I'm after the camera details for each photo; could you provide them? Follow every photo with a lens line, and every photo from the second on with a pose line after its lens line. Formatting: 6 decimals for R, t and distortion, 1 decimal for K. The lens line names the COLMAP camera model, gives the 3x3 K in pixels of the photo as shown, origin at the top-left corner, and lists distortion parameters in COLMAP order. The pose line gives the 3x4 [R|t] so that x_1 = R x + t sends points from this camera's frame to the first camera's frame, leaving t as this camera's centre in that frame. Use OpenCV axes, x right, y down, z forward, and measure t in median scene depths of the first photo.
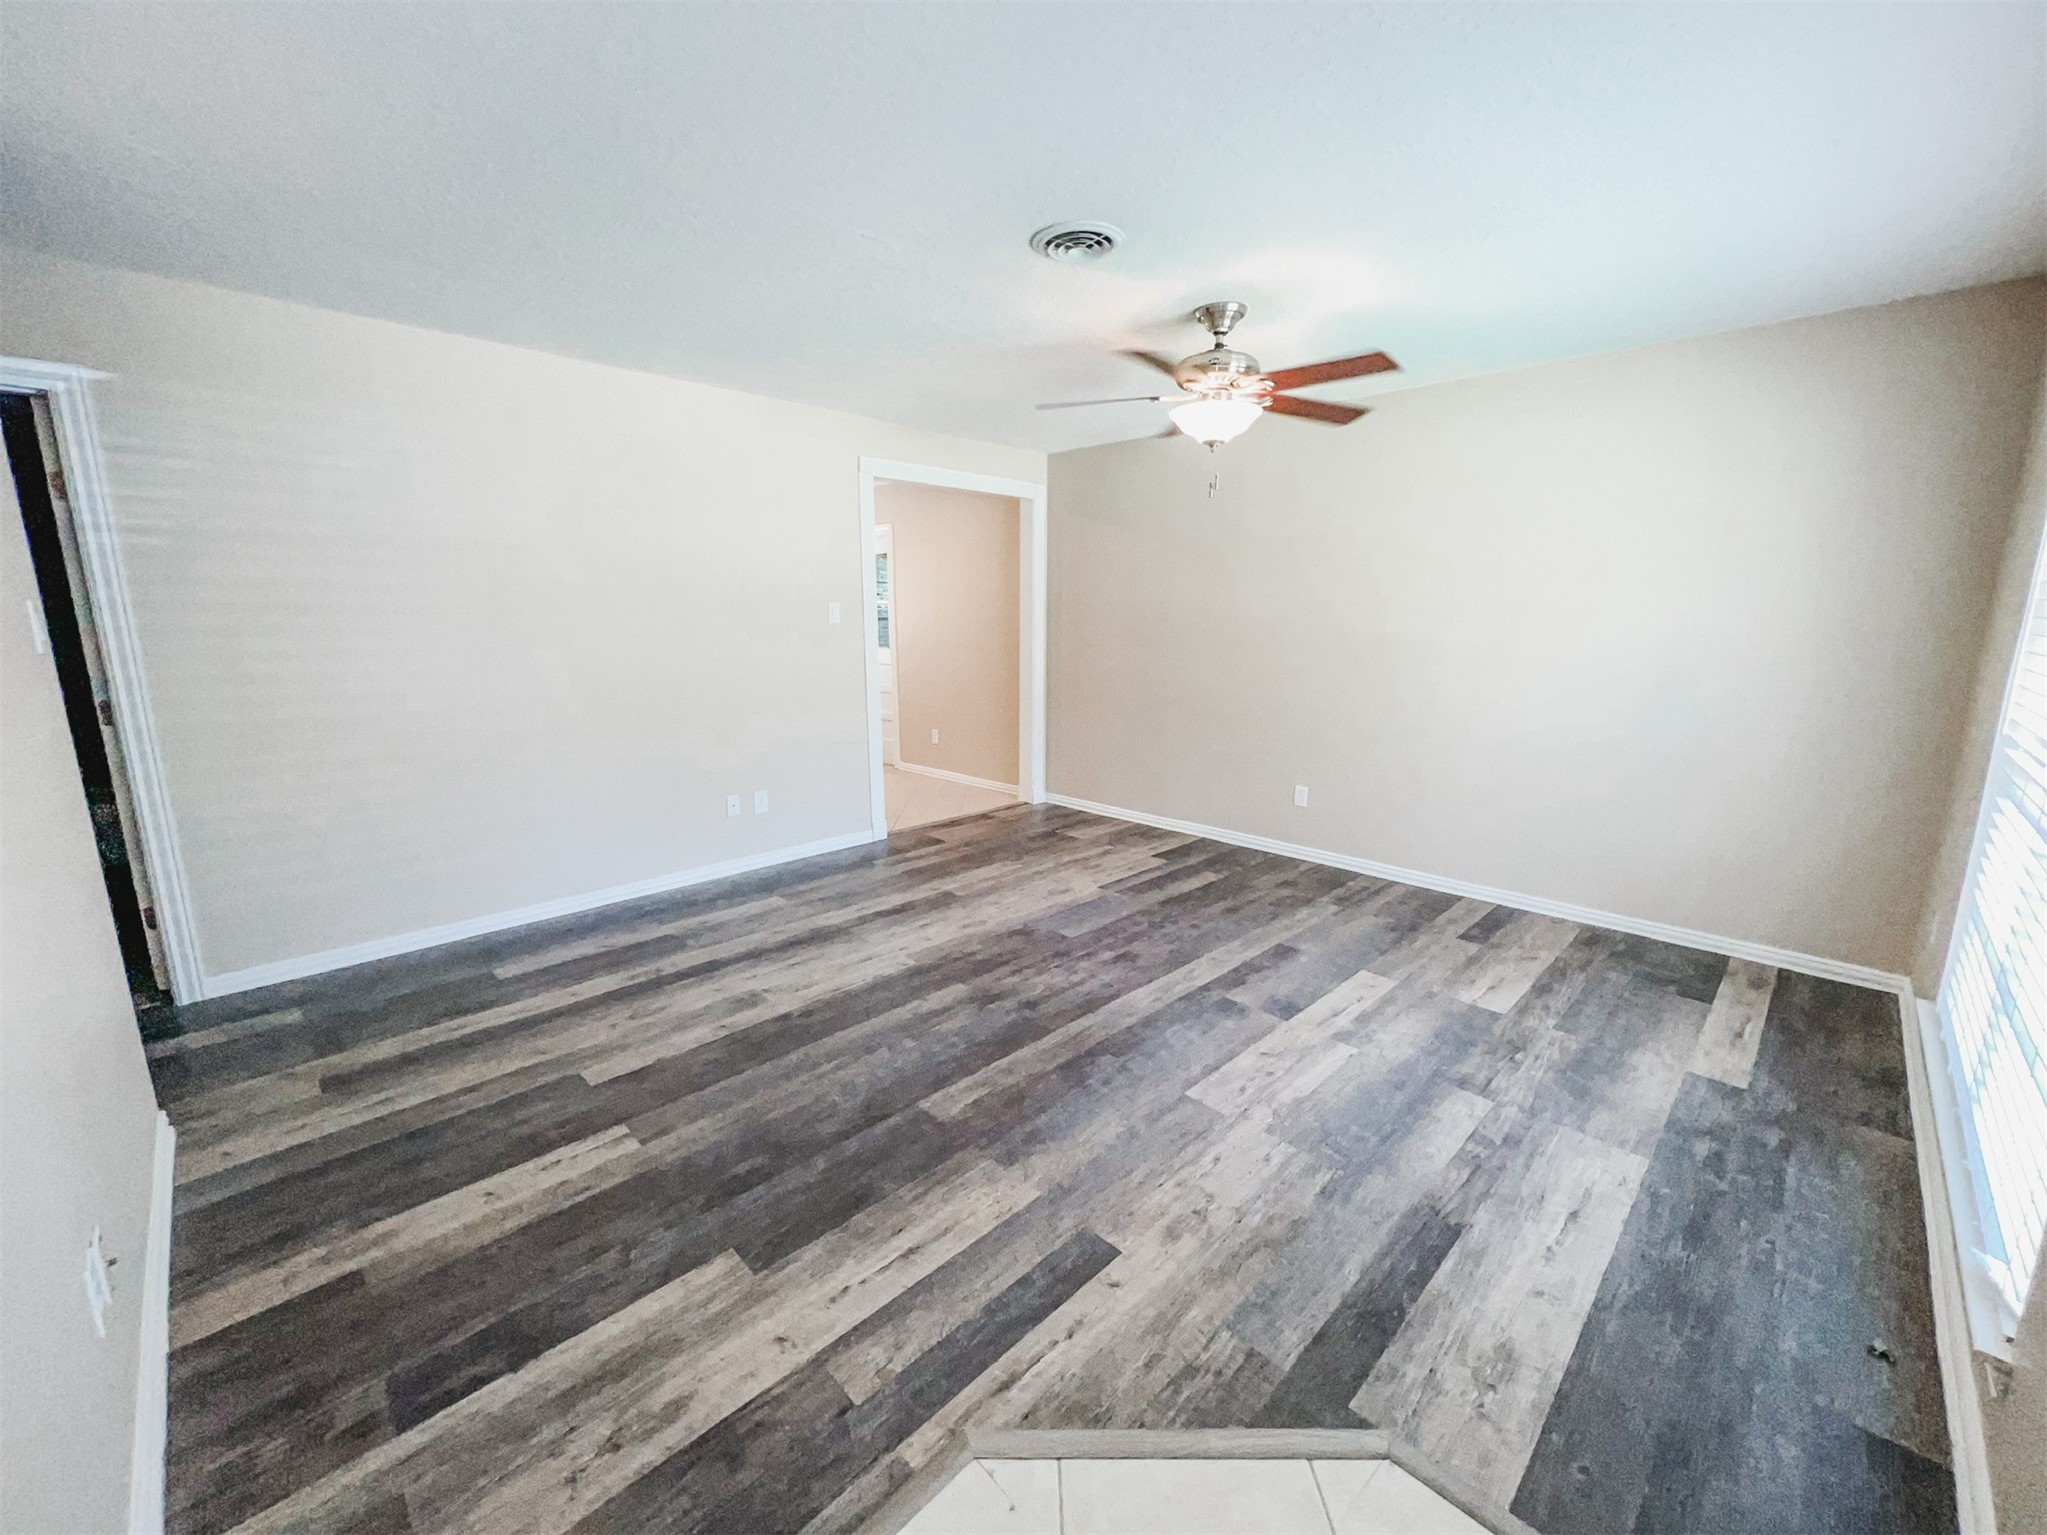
lens RADIAL K [[817.7, 0, 1020.5], [0, 817.7, 761.5], [0, 0, 1]] dist [-0.002452, 0.000282]
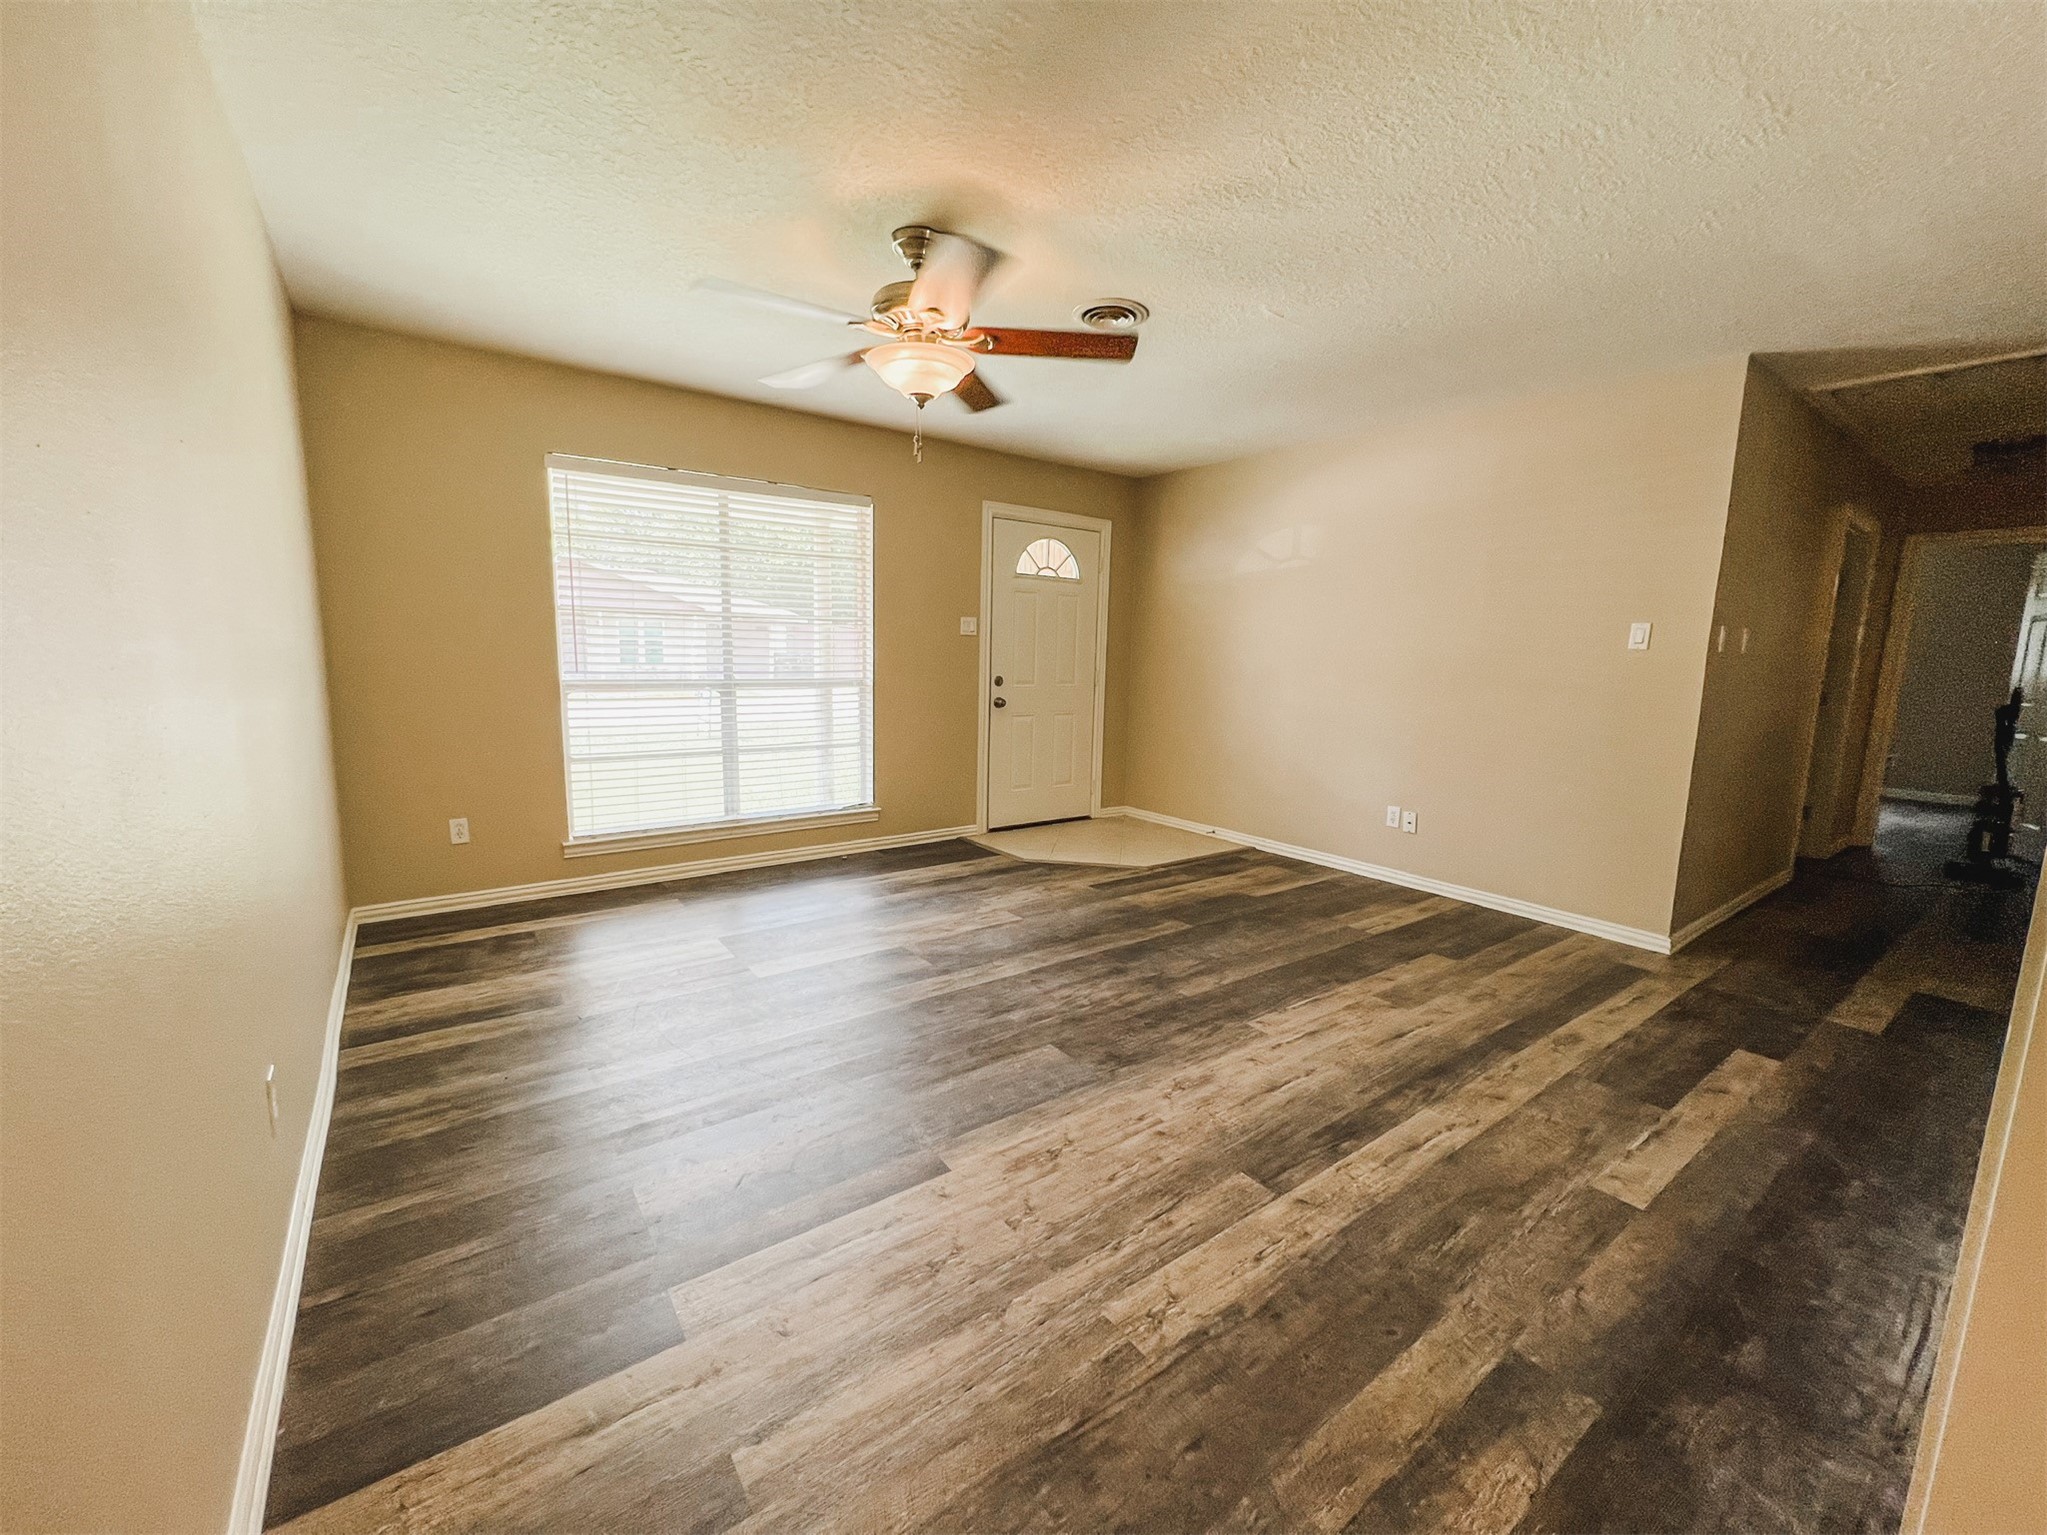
lens RADIAL K [[817.7, 0, 1020.5], [0, 817.7, 761.5], [0, 0, 1]] dist [-0.002452, 0.000282]
pose [[-0.988960, -0.046997, 0.140533, -0.001653], [0.000322, 0.947689, 0.319195, -0.317948], [-0.148183, 0.315717, -0.937211, 1.984259]]
